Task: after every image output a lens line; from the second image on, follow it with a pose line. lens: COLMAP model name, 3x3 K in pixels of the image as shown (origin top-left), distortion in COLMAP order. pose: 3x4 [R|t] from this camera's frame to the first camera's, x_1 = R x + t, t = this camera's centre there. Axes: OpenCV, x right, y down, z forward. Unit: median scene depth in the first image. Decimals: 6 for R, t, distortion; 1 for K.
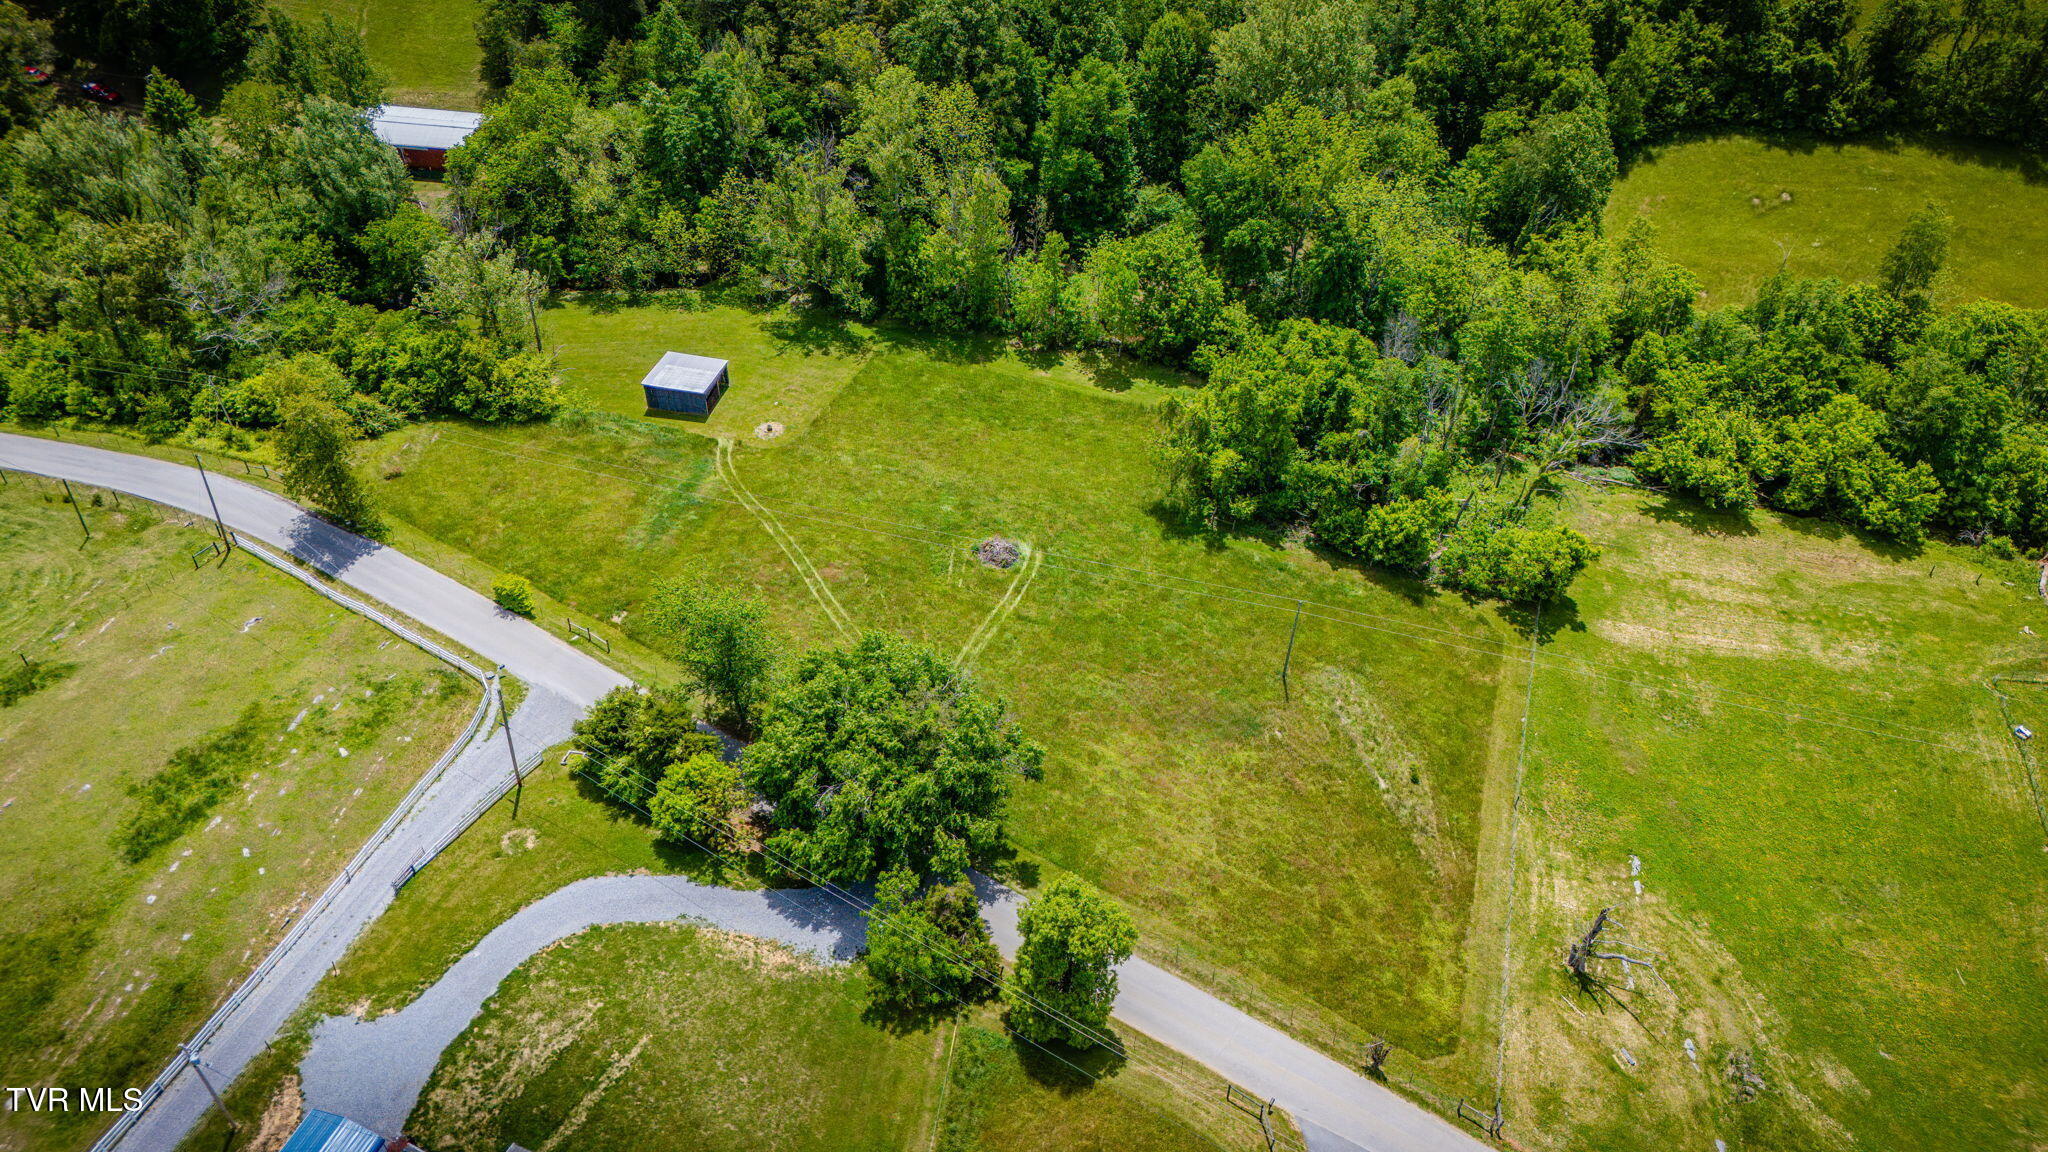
lens RADIAL K [[1500.3, 0, 1022.6], [0, 1500.3, 577.3], [0, 0, 1]] dist [0.067146, -0.070422]
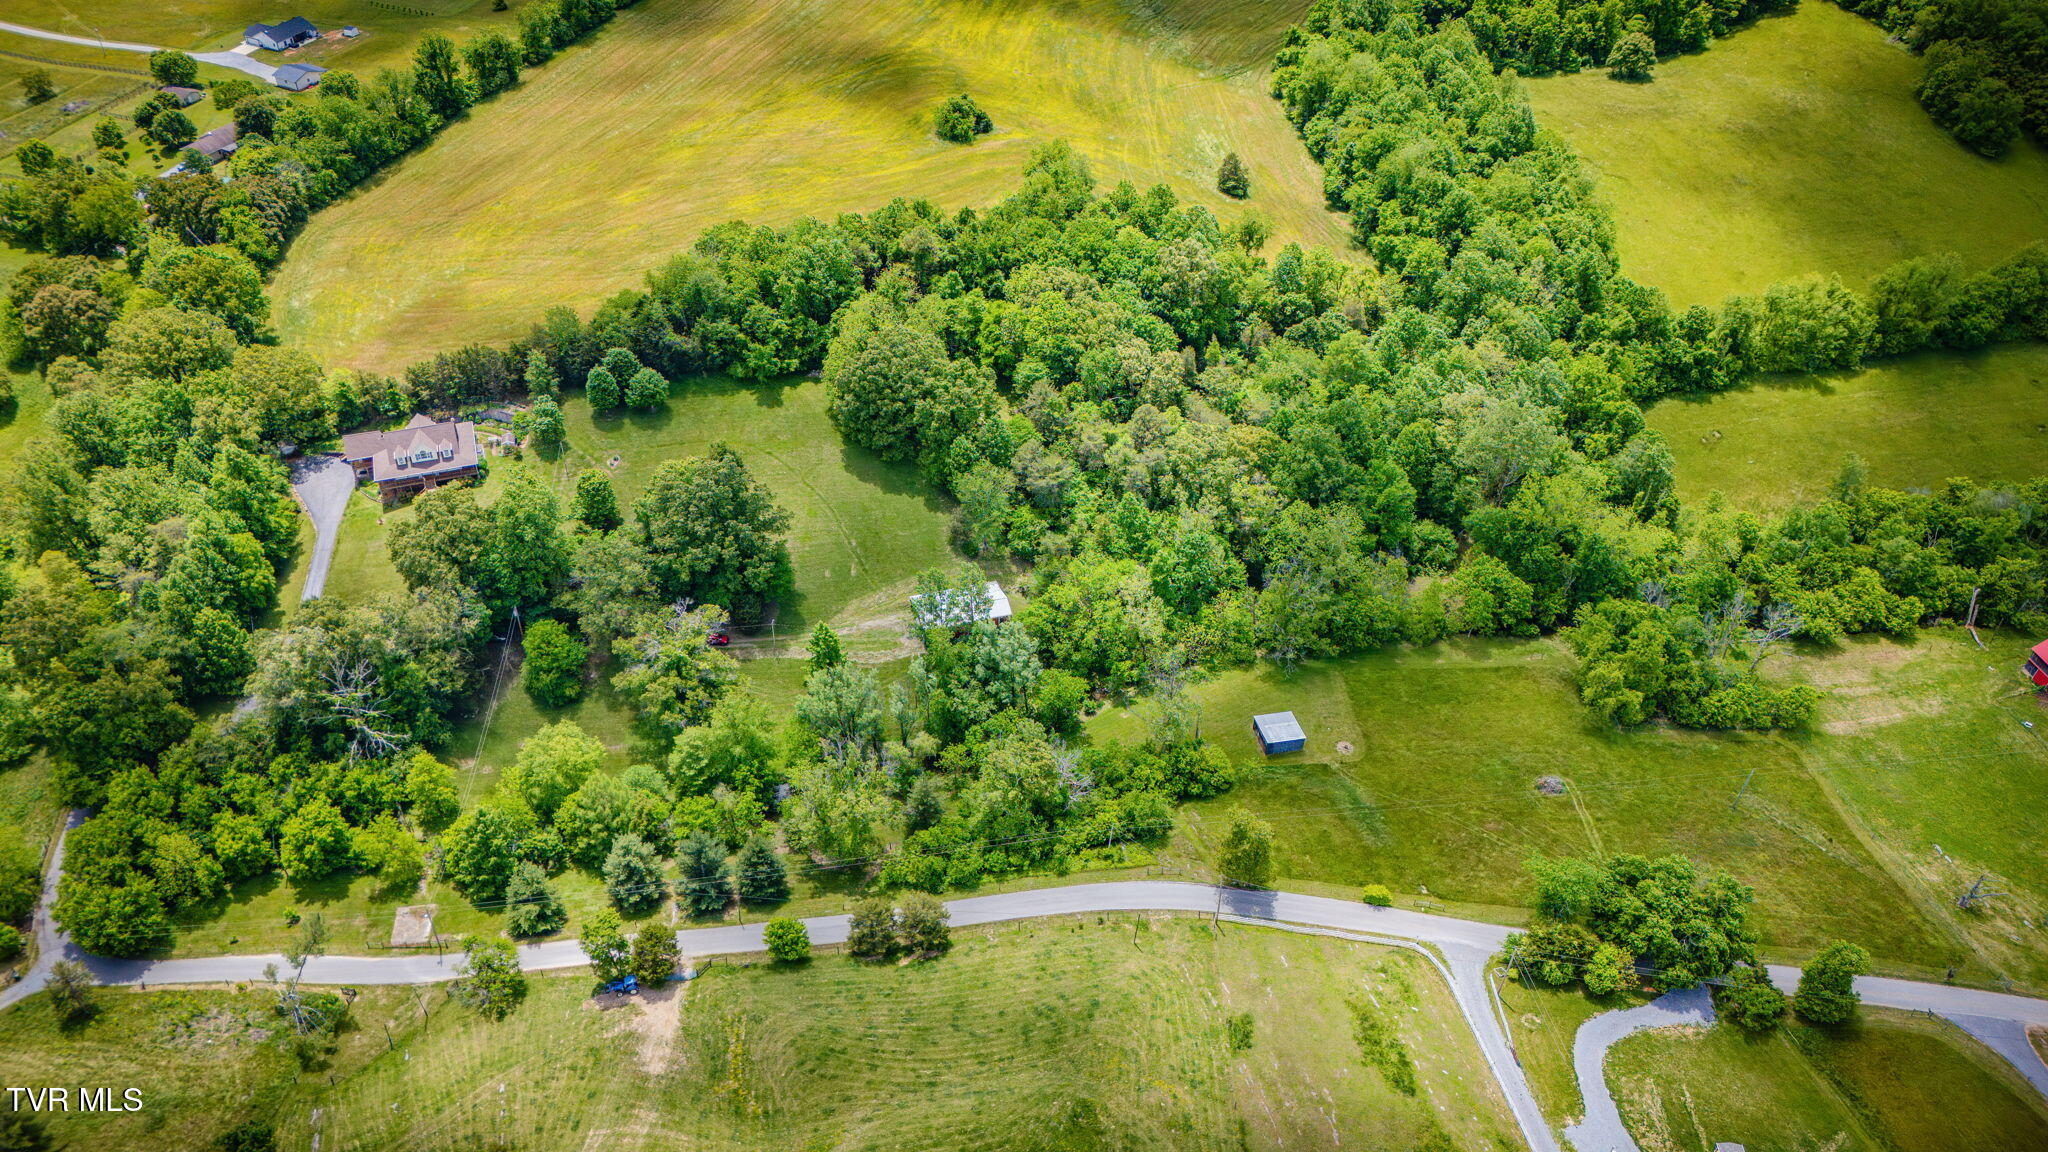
lens RADIAL K [[1500.3, 0, 1022.6], [0, 1500.3, 577.3], [0, 0, 1]] dist [0.067146, -0.070422]
pose [[0.917392, -0.258597, 0.302520, -1.035812], [0.272789, 0.962062, -0.004852, -0.403073], [-0.289789, 0.086976, 0.953131, -0.516660]]
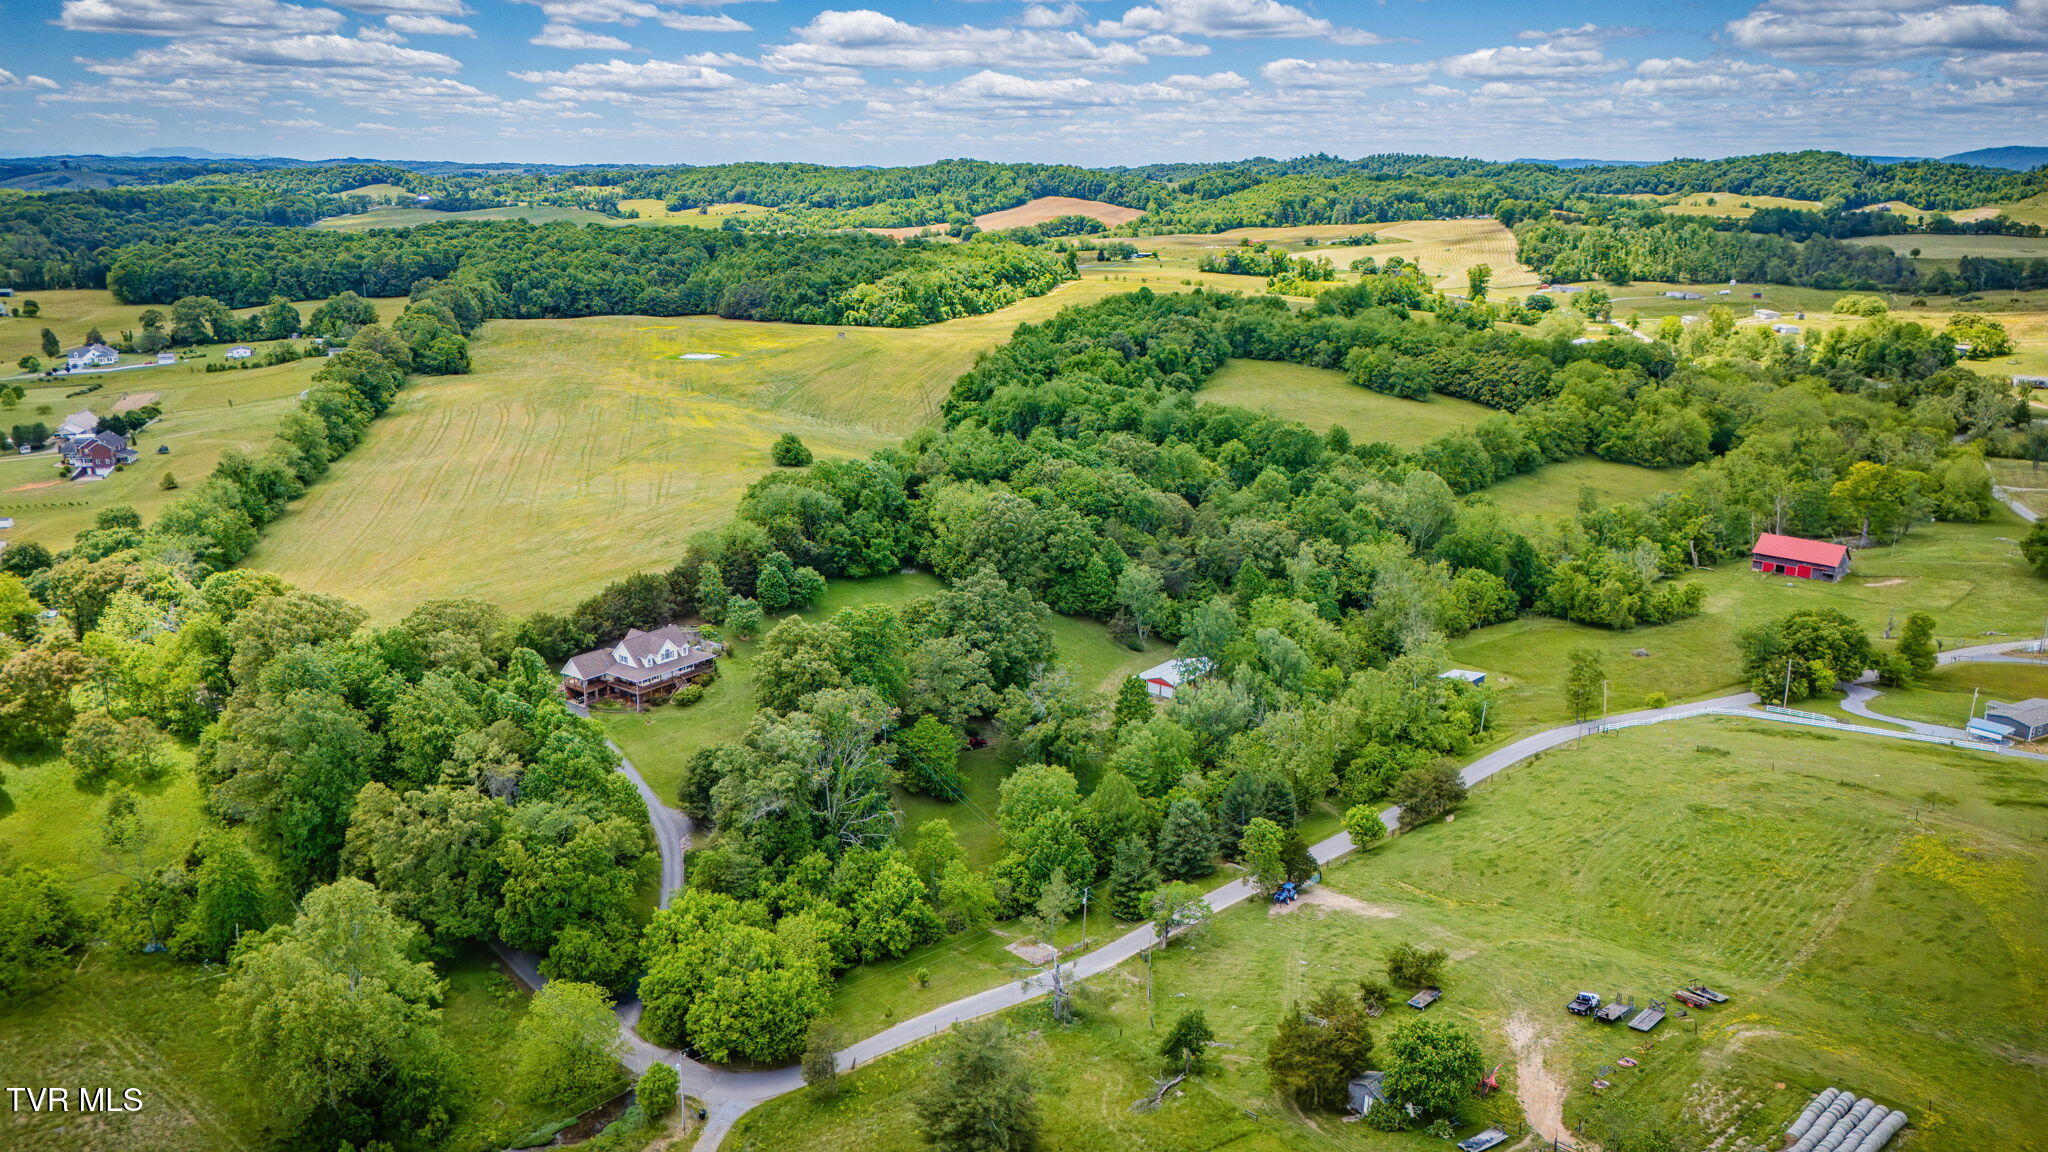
lens RADIAL K [[1500.3, 0, 1022.6], [0, 1500.3, 577.3], [0, 0, 1]] dist [0.067146, -0.070422]
pose [[0.538834, -0.241034, 0.807193, -2.379205], [0.580644, 0.800487, -0.148572, -0.314670], [-0.610336, 0.548747, 0.571284, 0.161703]]
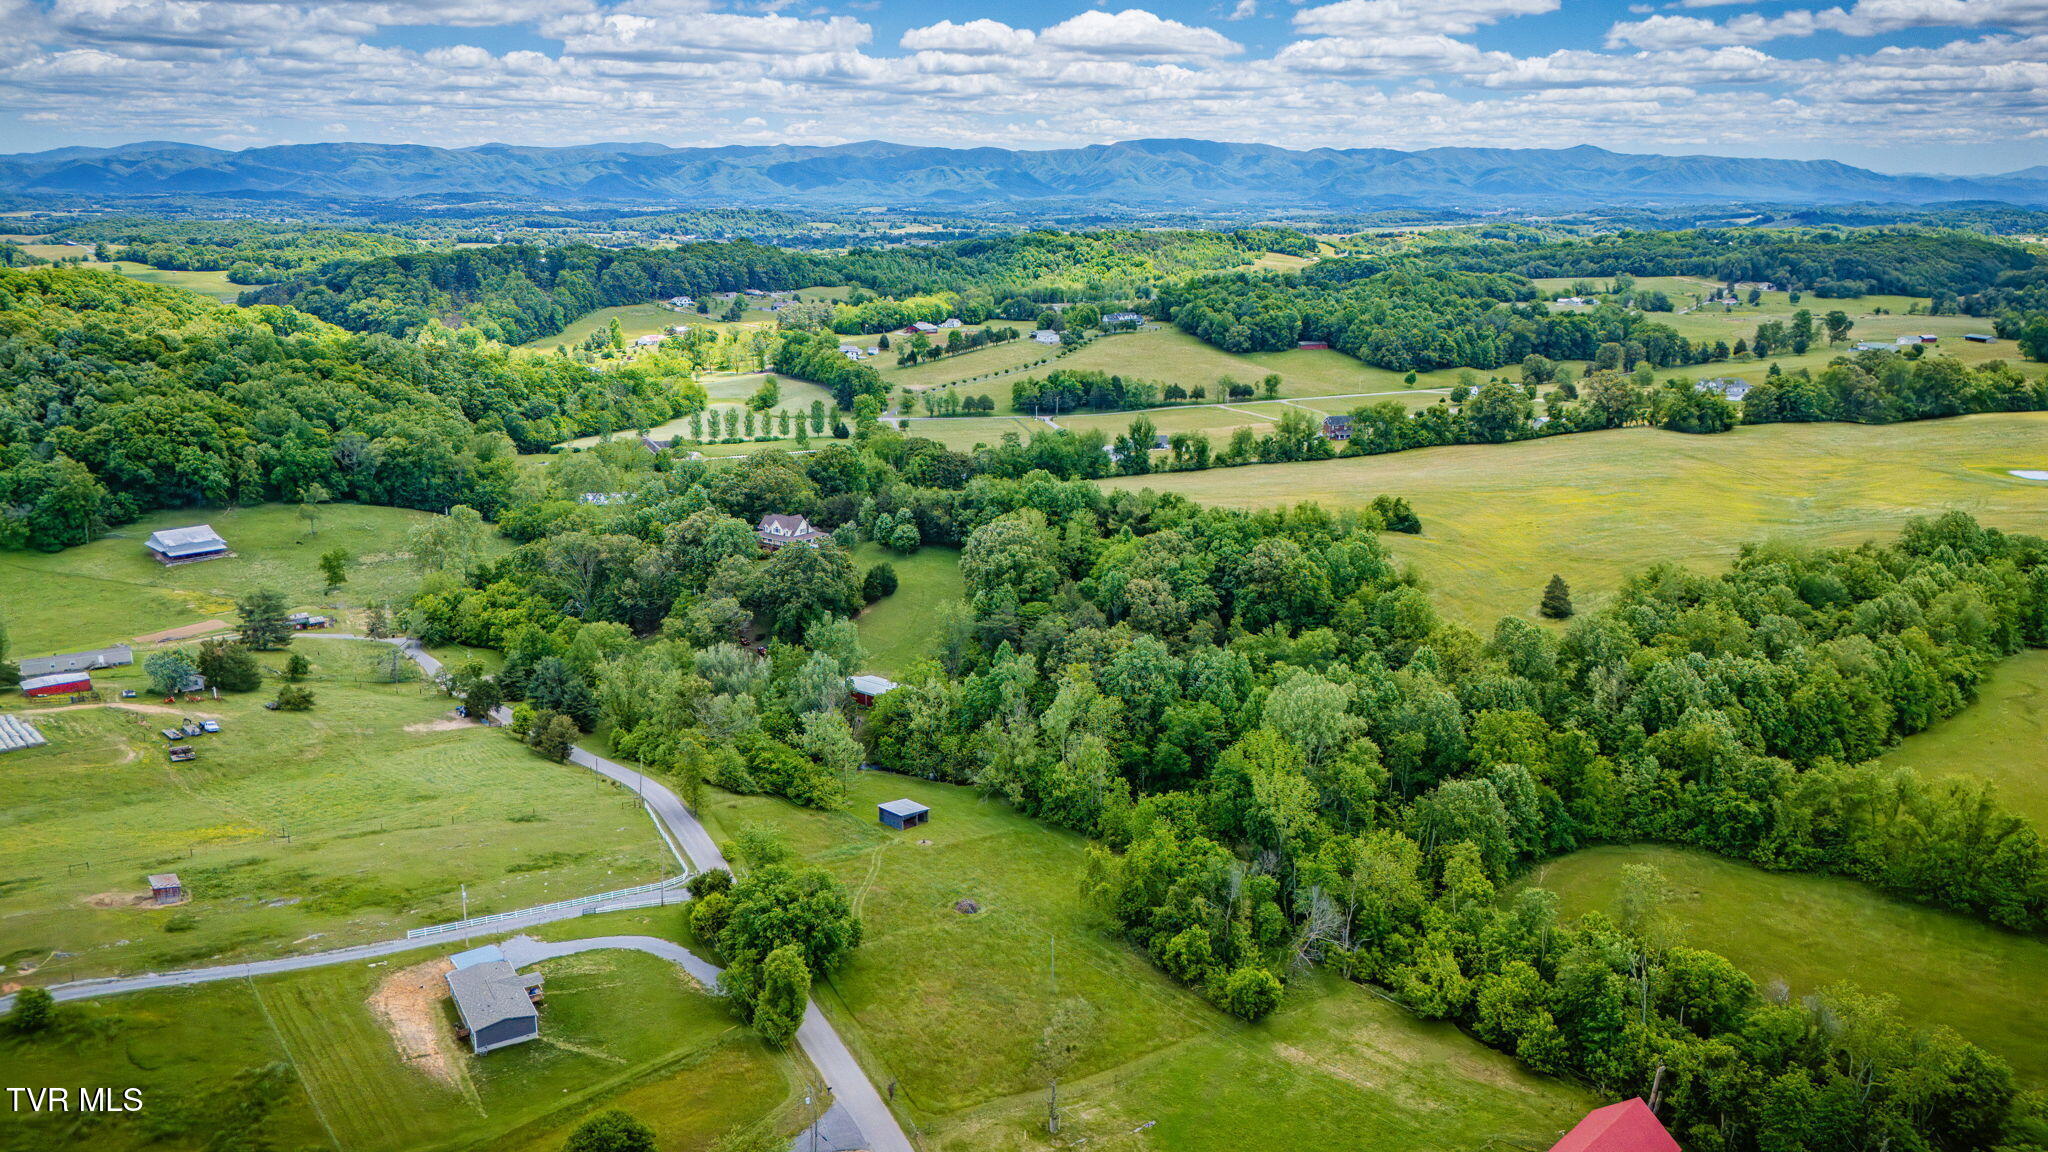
lens RADIAL K [[1500.3, 0, 1022.6], [0, 1500.3, 577.3], [0, 0, 1]] dist [0.067146, -0.070422]
pose [[0.846592, 0.112506, -0.520216, 0.884429], [-0.353079, 0.850089, -0.390749, 0.310185], [0.398268, 0.514482, 0.759402, -0.482471]]
